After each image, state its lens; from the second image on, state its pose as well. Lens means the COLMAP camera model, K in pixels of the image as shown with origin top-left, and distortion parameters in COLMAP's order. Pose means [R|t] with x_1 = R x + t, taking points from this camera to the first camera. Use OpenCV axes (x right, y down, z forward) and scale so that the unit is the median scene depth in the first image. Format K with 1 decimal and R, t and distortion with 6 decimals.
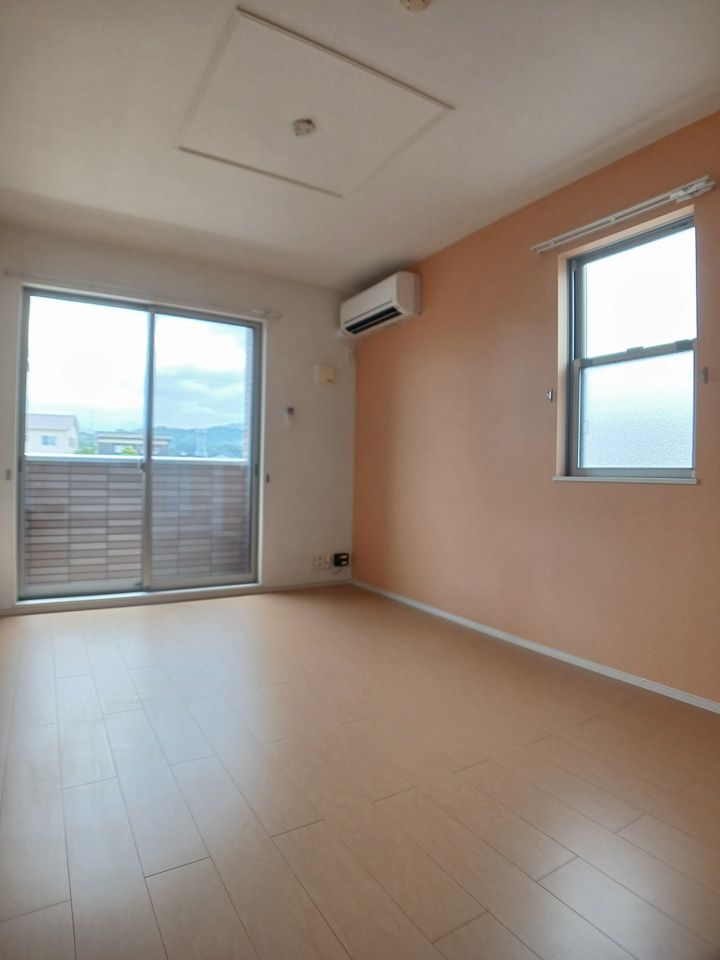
lens RADIAL K [[523.3, 0, 360.0], [0, 523.3, 480.0], [0, 0, 1]] dist [-0.070759, -0.000140]
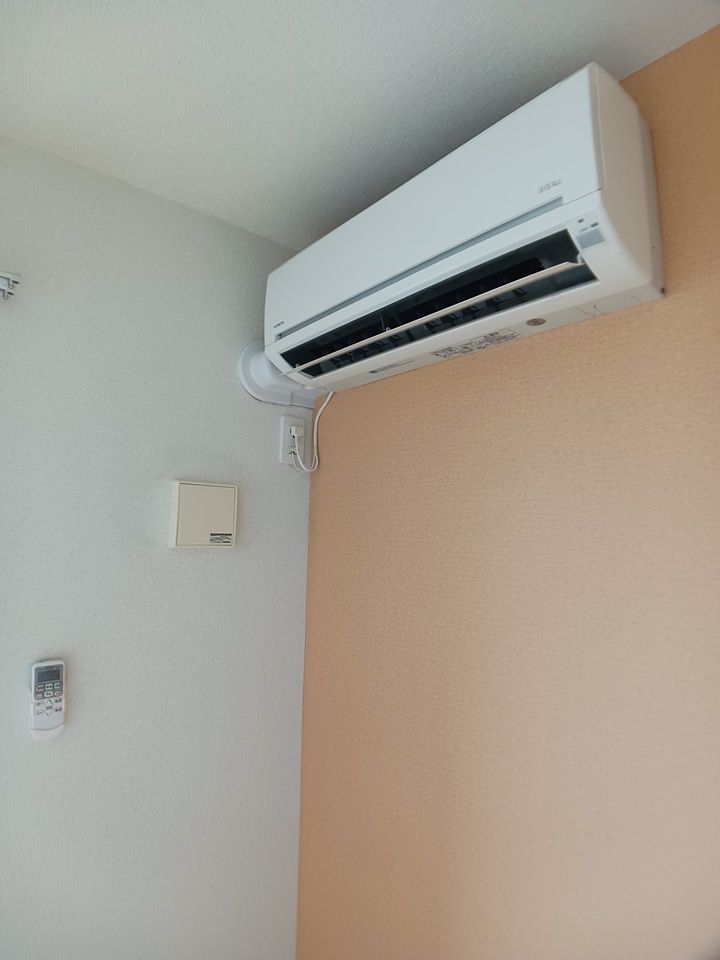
lens RADIAL K [[523.3, 0, 360.0], [0, 523.3, 480.0], [0, 0, 1]] dist [-0.070759, -0.000140]
pose [[0.983808, 0.018134, 0.178306, -0.035544], [0.001986, 0.993704, -0.112023, -0.192902], [-0.179215, 0.110563, 0.977577, 0.727445]]
